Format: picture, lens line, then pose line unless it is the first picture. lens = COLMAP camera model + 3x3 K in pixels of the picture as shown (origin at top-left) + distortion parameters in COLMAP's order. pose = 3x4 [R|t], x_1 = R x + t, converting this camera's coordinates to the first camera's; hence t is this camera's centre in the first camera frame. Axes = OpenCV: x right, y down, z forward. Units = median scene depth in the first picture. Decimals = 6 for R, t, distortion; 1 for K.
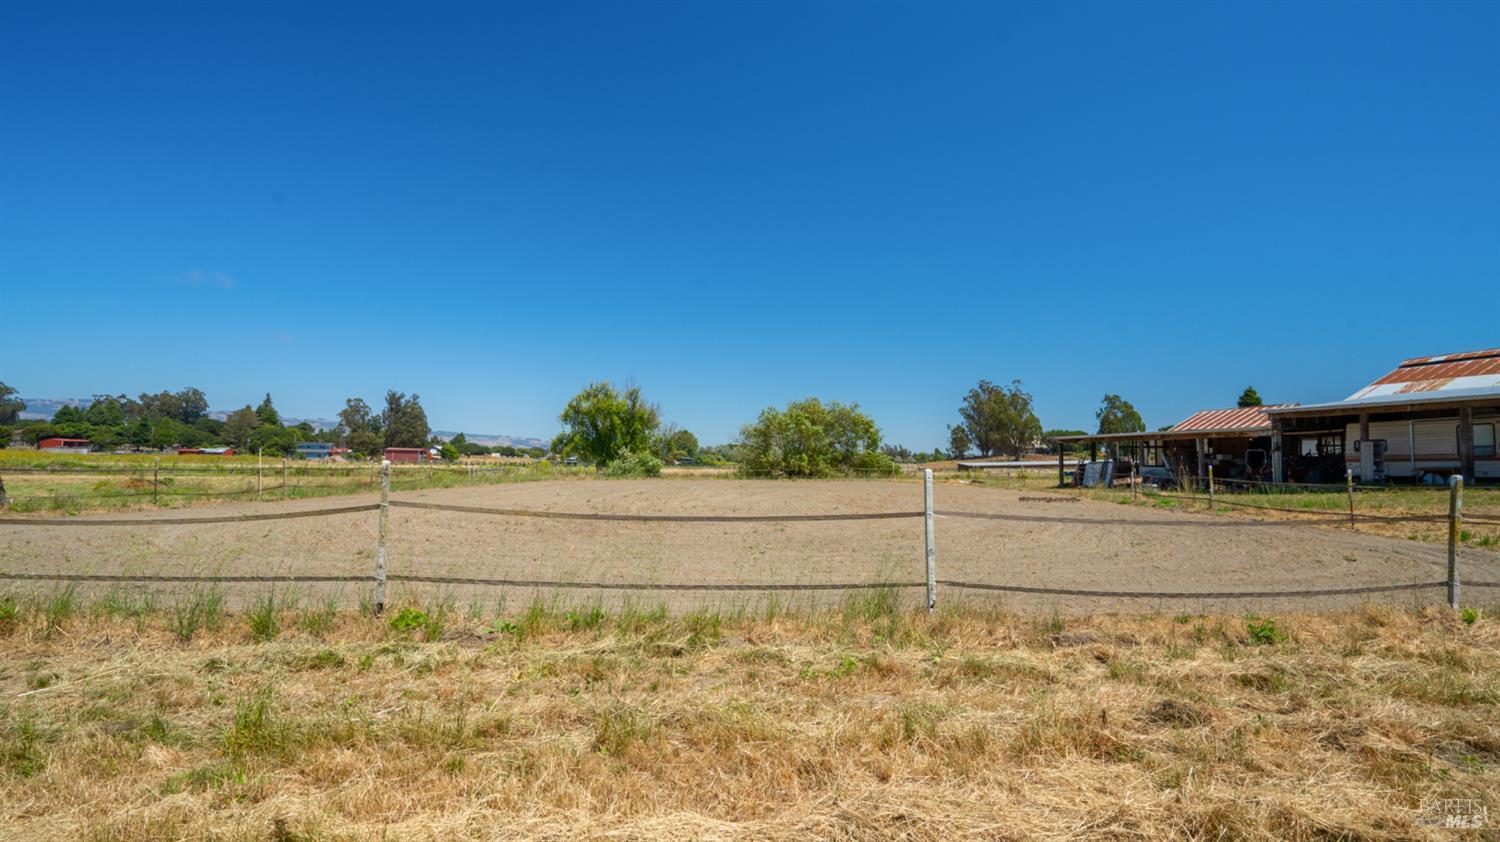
lens RADIAL K [[711.0, 0, 760.8], [0, 711.0, 419.3], [0, 0, 1]] dist [-0.026288, -0.000091]
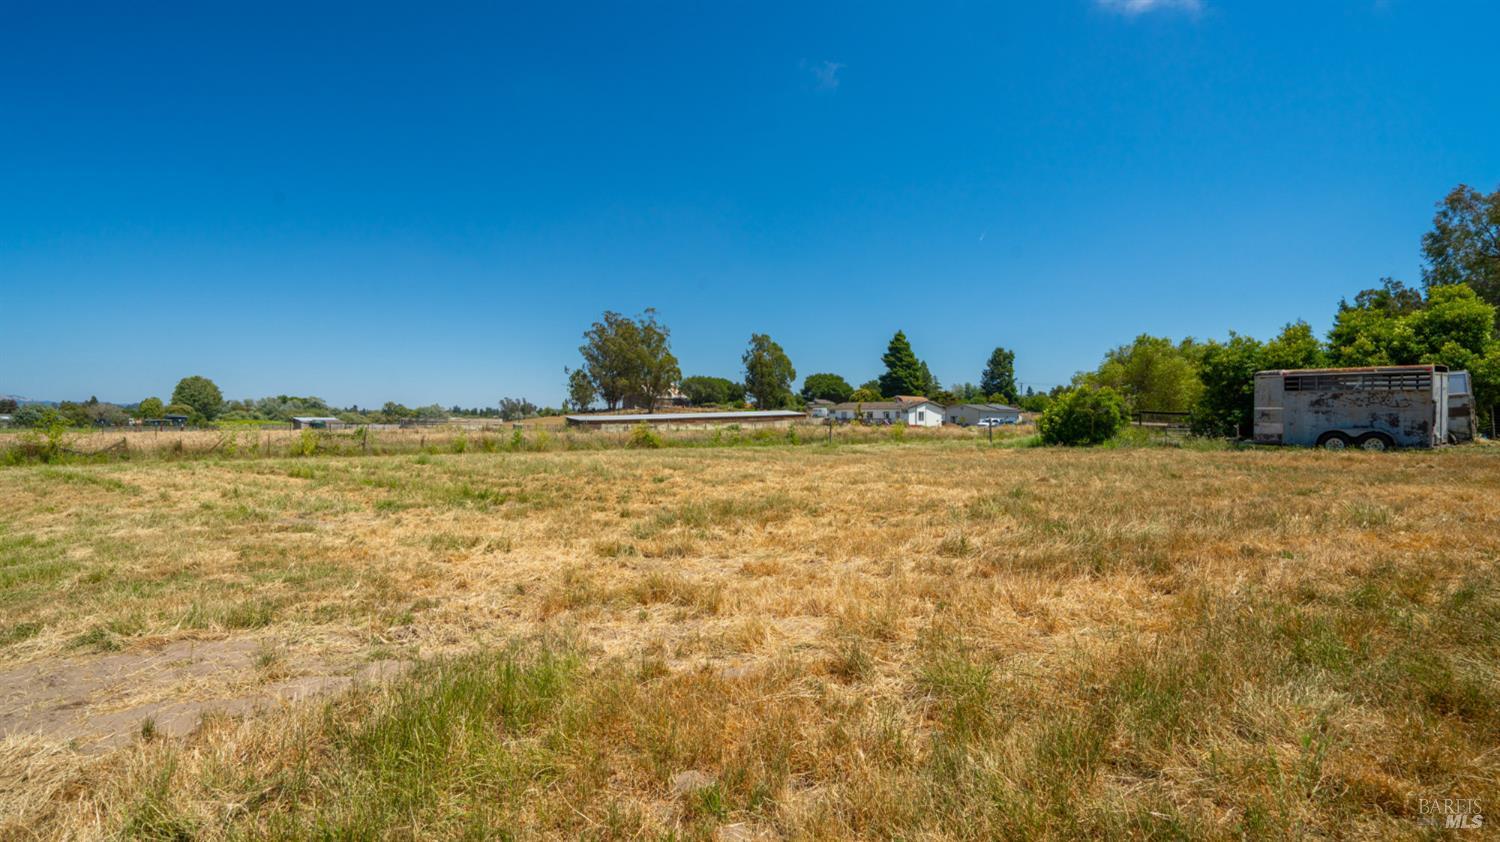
lens RADIAL K [[726.9, 0, 749.4], [0, 726.9, 423.0], [0, 0, 1]] dist [-0.001188, 0.000048]
pose [[0.891193, -0.014437, 0.453394, 0.122243], [-0.015269, 0.997972, 0.061791, 0.021987], [-0.453366, -0.061991, 0.889166, 0.304538]]
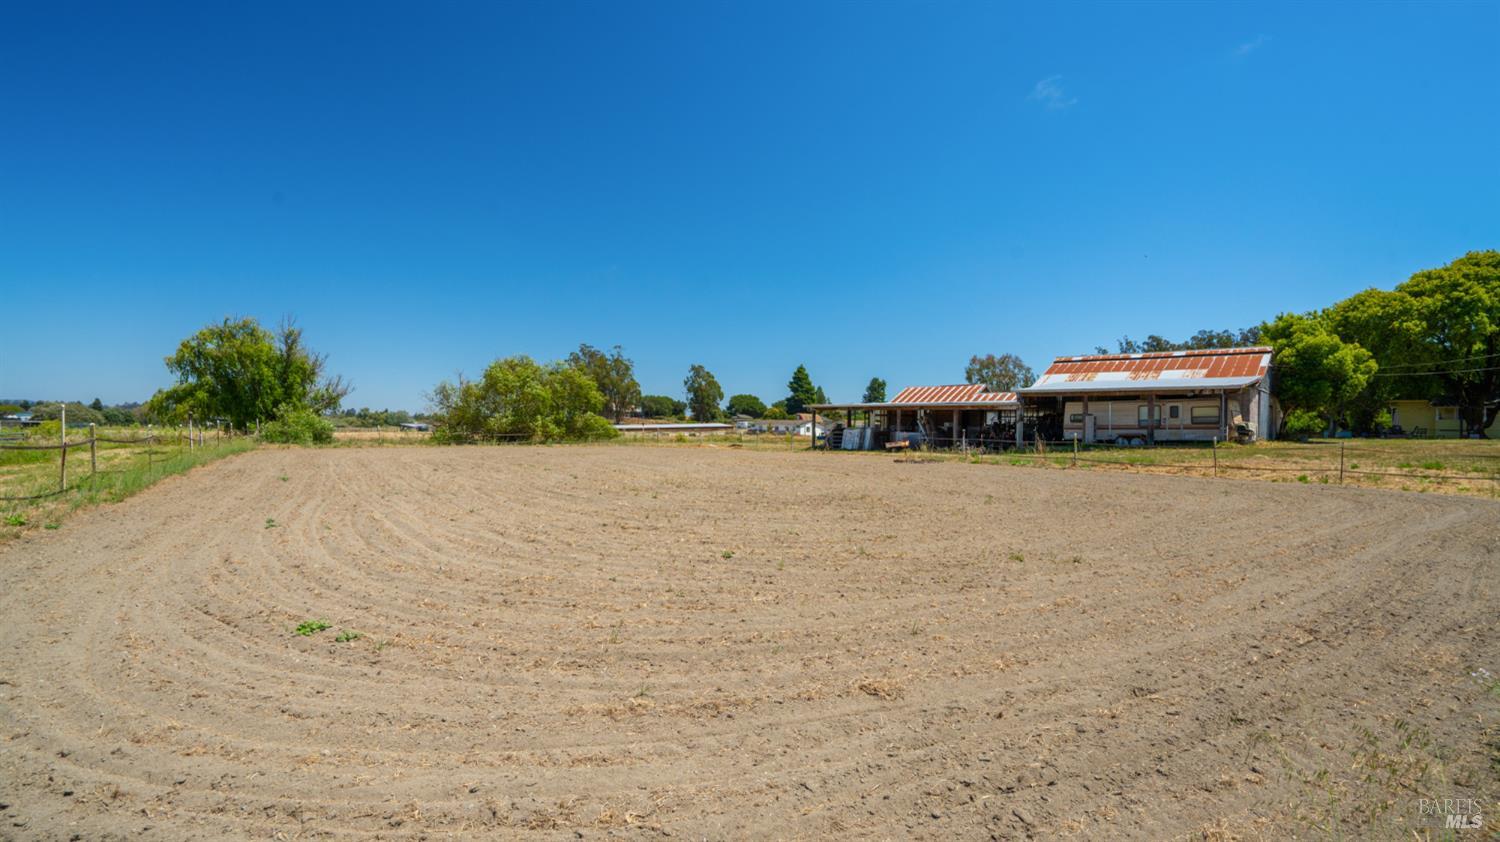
lens RADIAL K [[711.0, 0, 760.2], [0, 711.0, 425.3], [0, 0, 1]] dist [-0.026288, -0.000091]
pose [[0.822031, 0.004491, 0.569425, -0.075219], [-0.039725, 0.997985, 0.049477, 0.001027], [-0.568055, -0.063292, 0.820553, 0.028221]]
